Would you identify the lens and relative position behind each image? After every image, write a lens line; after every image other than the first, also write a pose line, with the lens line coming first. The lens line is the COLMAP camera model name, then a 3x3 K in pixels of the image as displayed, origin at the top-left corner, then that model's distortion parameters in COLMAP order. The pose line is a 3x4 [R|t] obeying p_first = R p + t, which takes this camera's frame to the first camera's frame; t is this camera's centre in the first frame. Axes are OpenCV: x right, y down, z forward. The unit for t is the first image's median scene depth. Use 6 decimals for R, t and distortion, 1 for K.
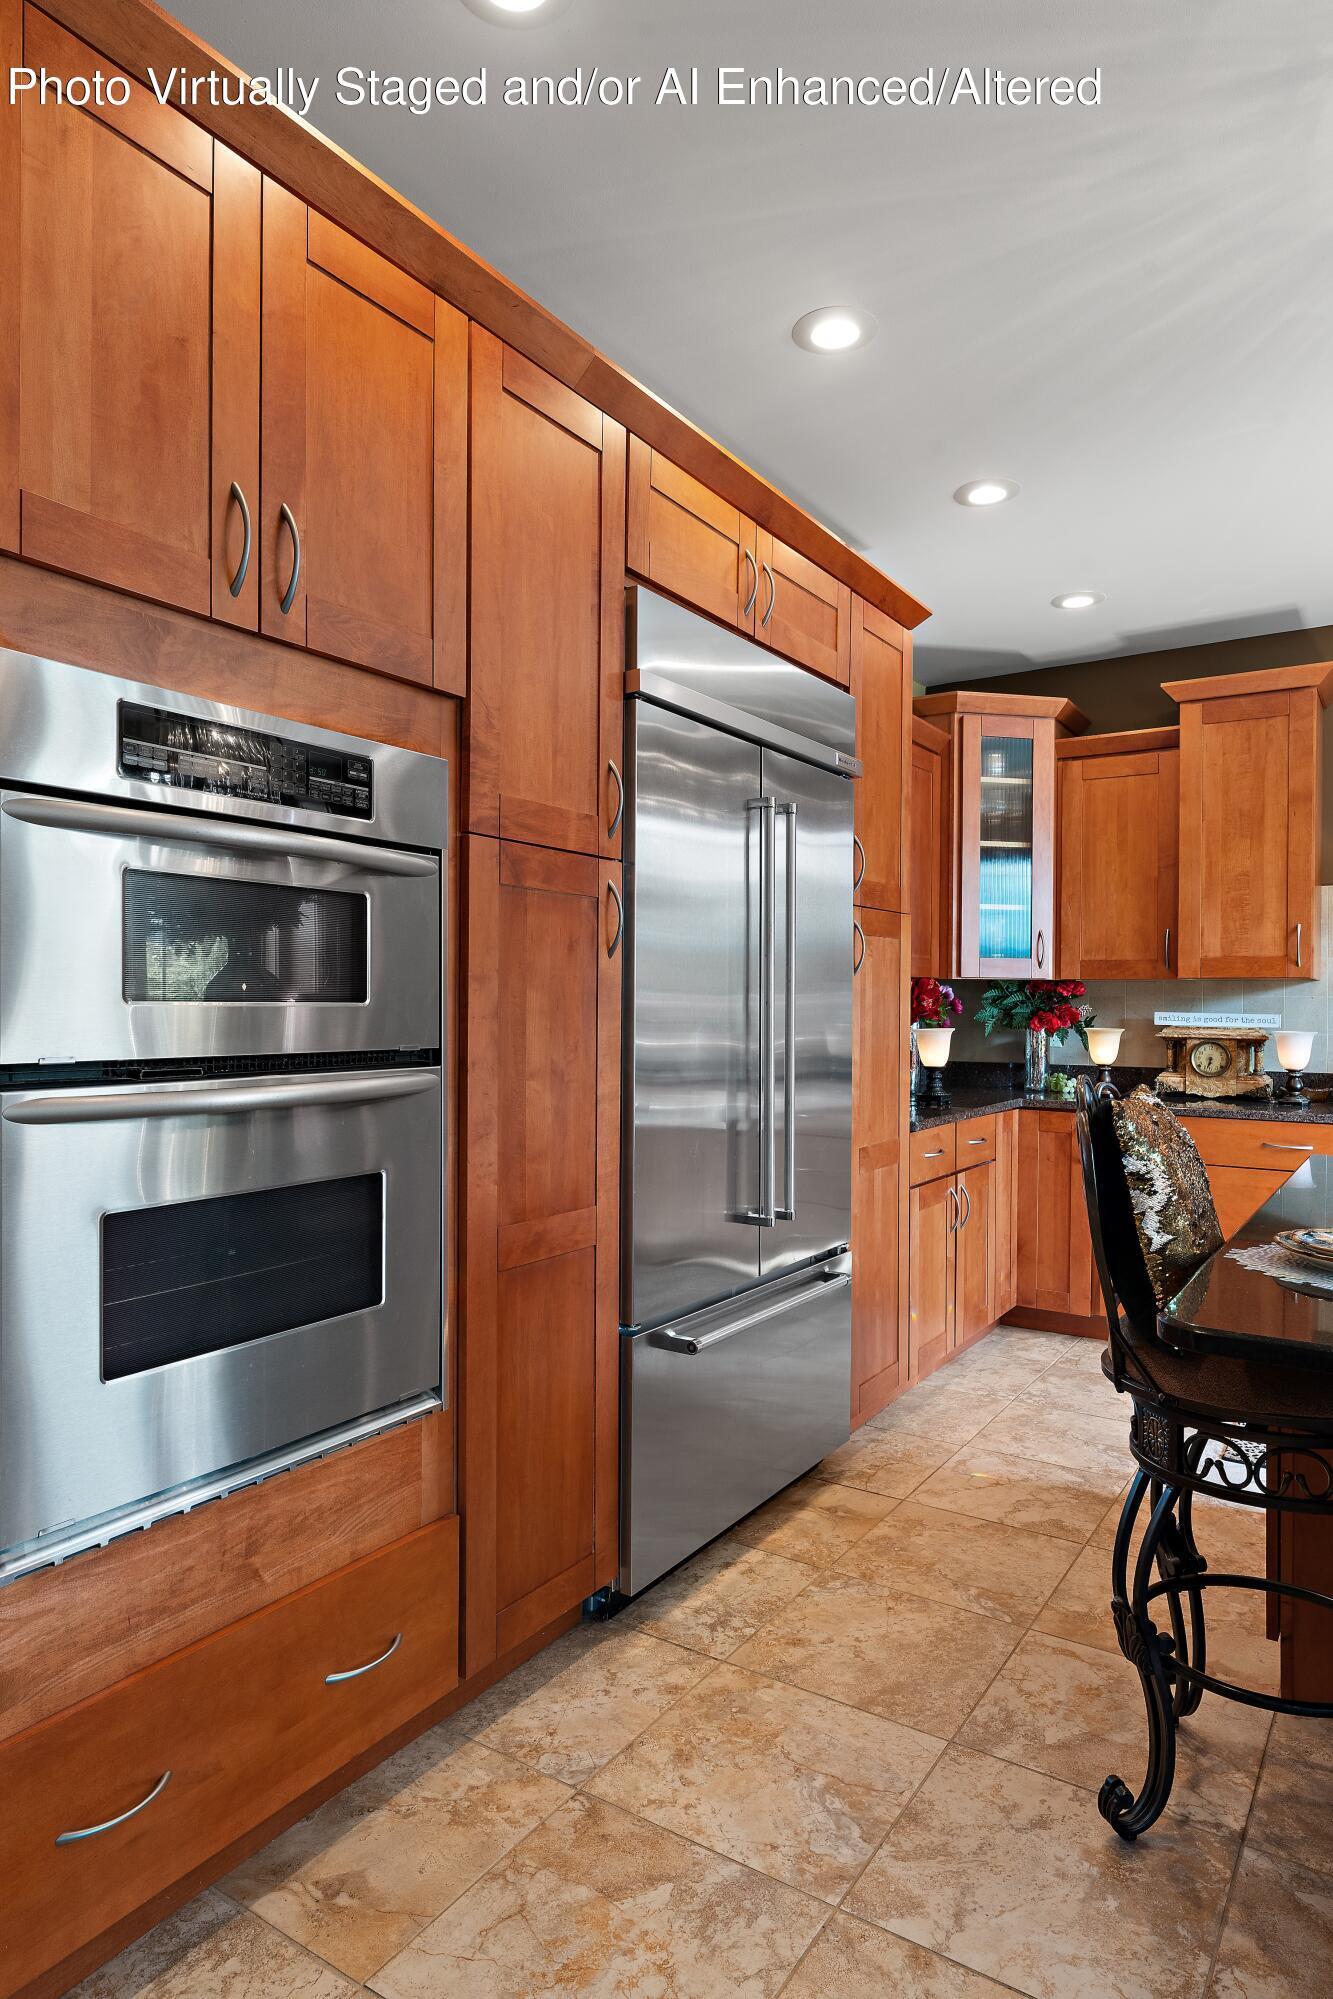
lens RADIAL K [[1181.1, 0, 668.2], [0, 1181.1, 1005.8], [0, 0, 1]] dist [-0.000155, -0.003563]
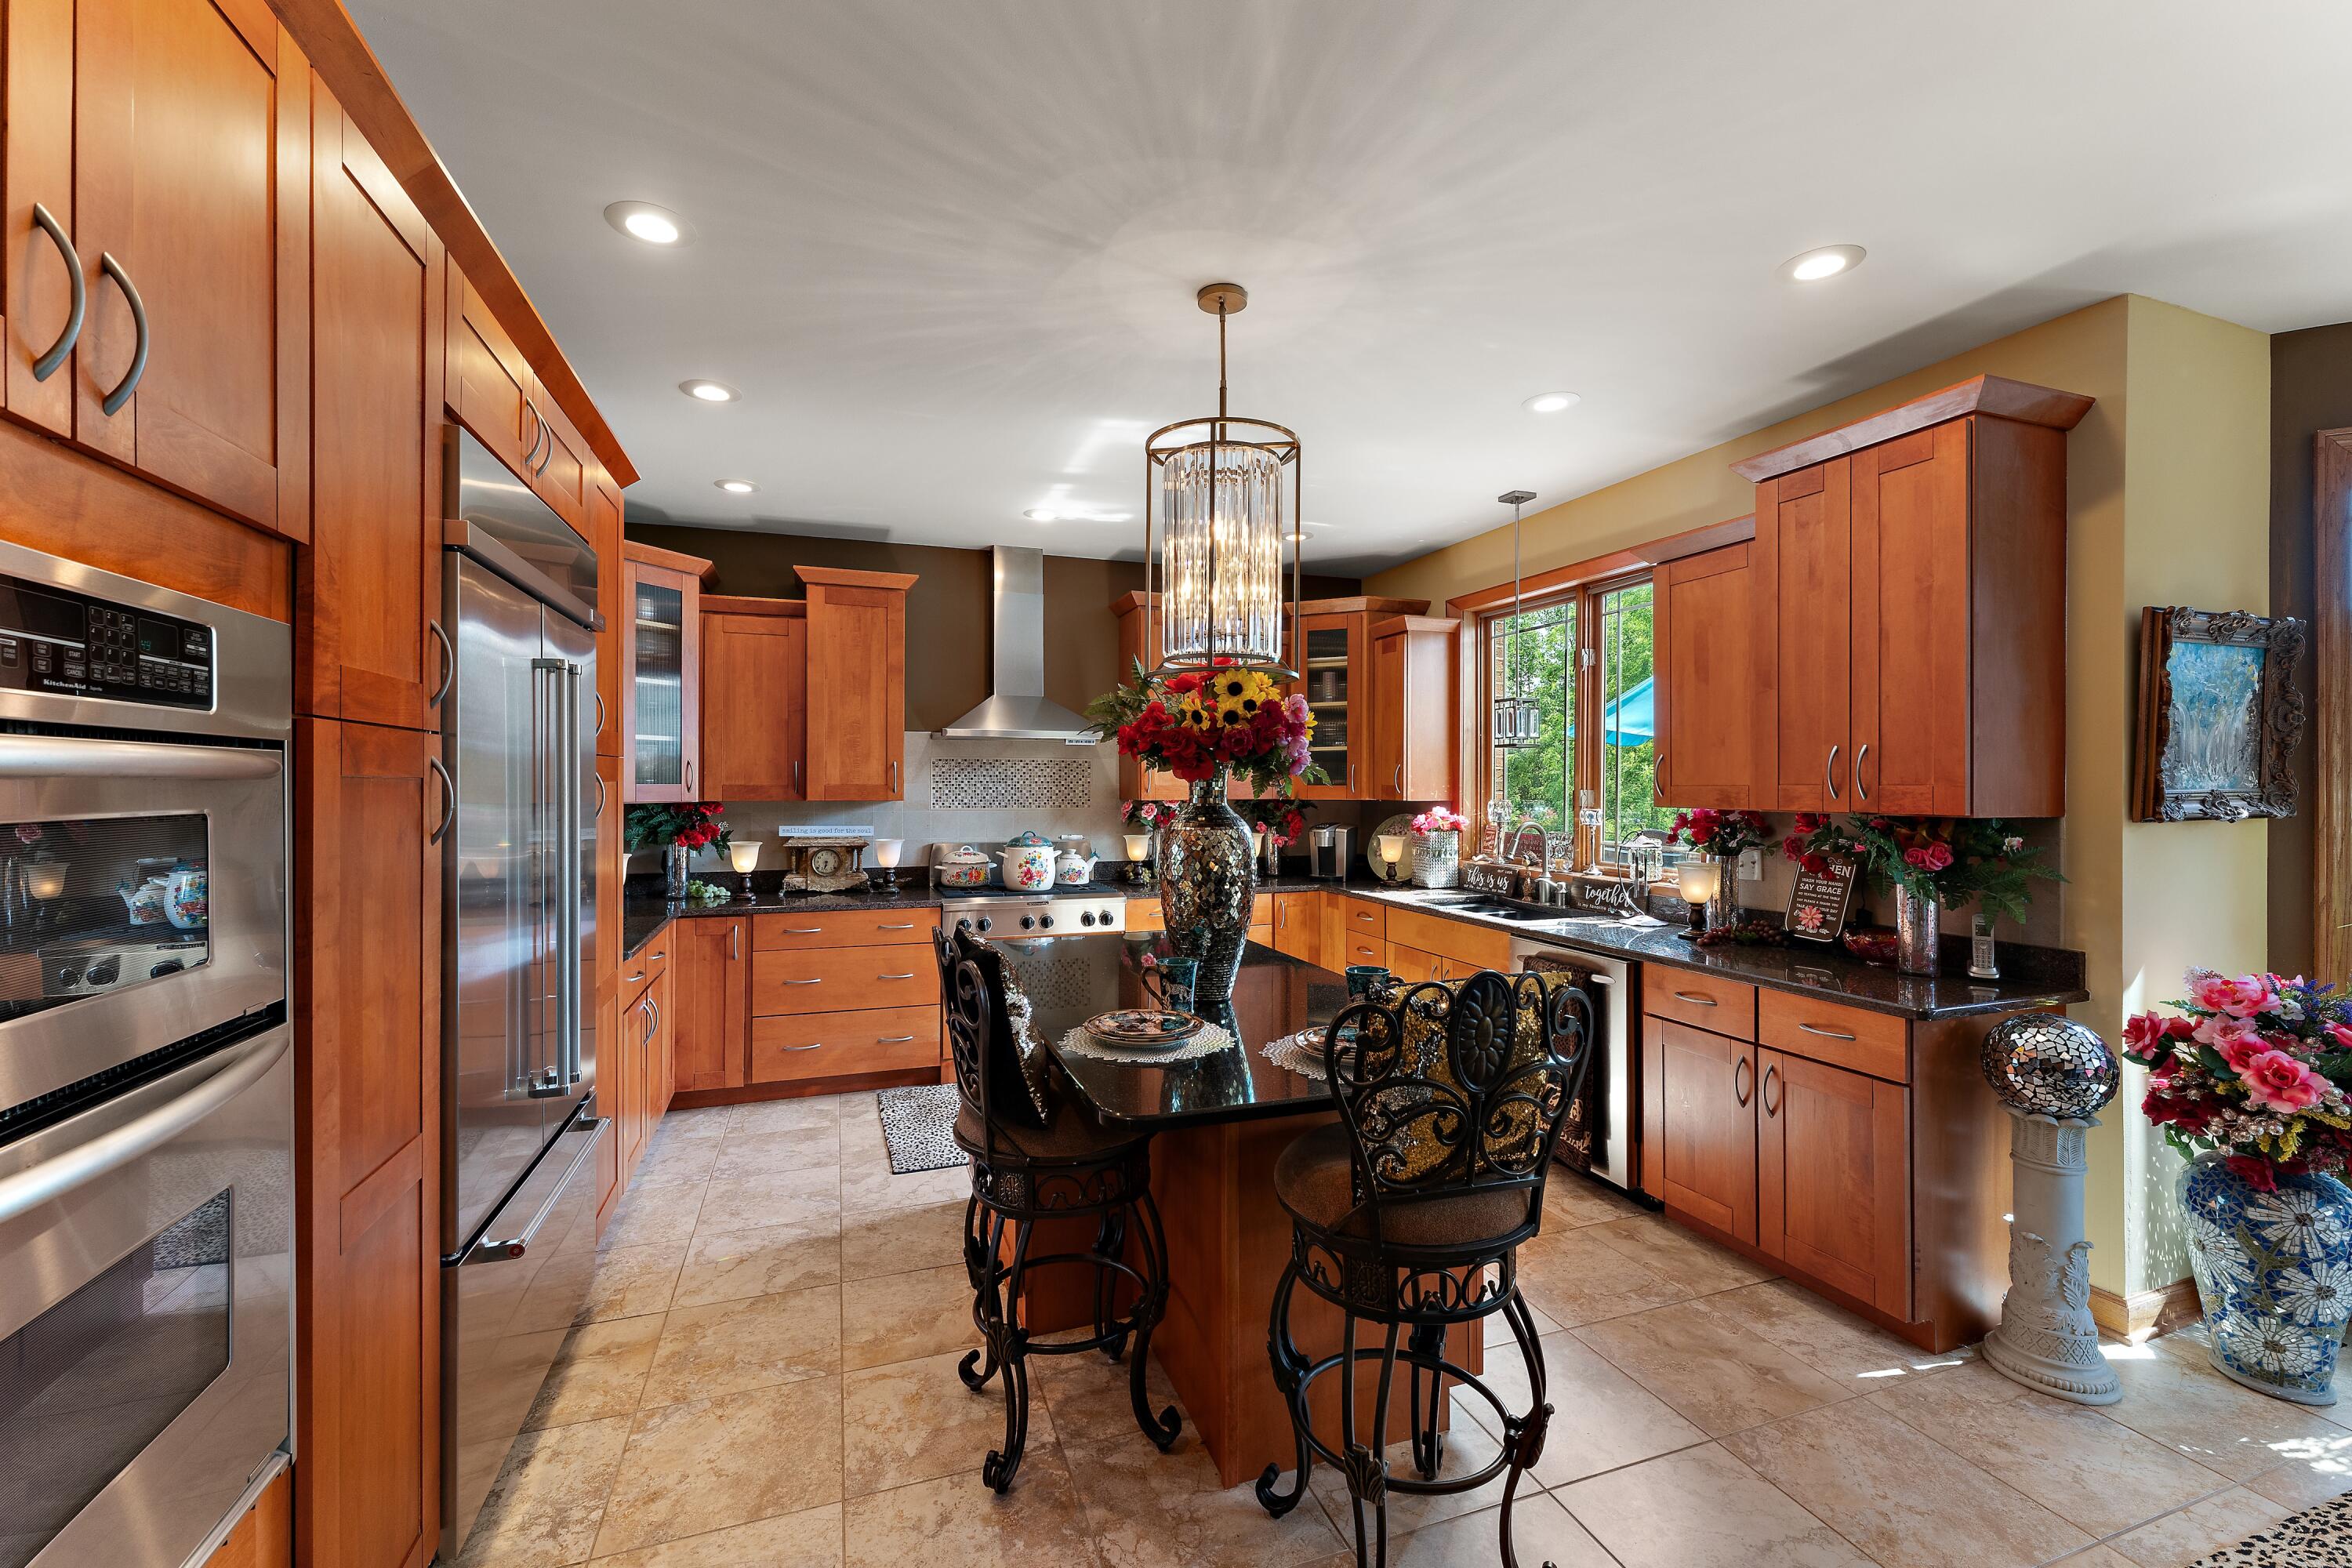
lens RADIAL K [[952.8, 0, 1174.3], [0, 952.8, 782.5], [0, 0, 1]] dist [-0.001136, 0.000754]
pose [[0.609698, -0.002006, 0.792632, -0.185560], [0.002016, 0.999997, 0.000980, -0.058536], [-0.792632, 0.001001, 0.609700, 0.088487]]
